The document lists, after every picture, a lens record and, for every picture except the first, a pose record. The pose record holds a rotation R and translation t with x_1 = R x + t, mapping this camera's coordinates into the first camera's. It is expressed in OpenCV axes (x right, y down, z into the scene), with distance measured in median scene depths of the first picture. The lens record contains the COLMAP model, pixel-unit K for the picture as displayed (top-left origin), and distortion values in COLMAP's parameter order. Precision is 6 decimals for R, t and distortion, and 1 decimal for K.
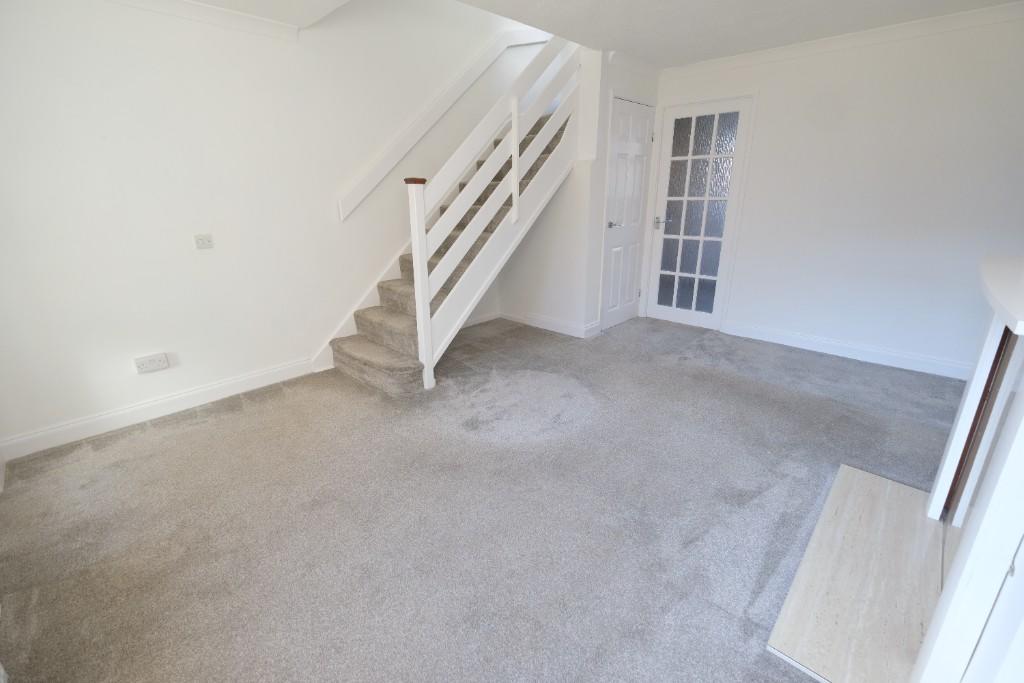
lens RADIAL K [[447.4, 0, 513.3], [0, 447.4, 334.9], [0, 0, 1]] dist [0.000136, 0.000268]
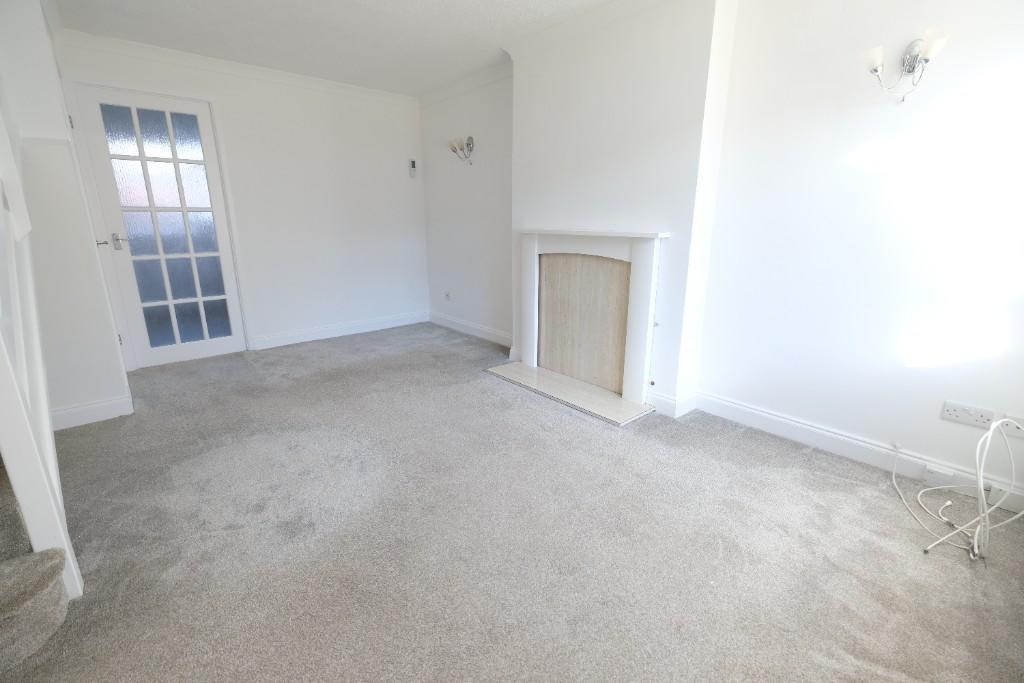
lens RADIAL K [[447.4, 0, 513.3], [0, 447.4, 334.9], [0, 0, 1]] dist [0.000136, 0.000268]
pose [[0.100887, -0.247035, 0.963740, -0.419124], [0.307745, 0.928924, 0.205895, -0.066832], [-0.946105, 0.275814, 0.169741, 0.344300]]
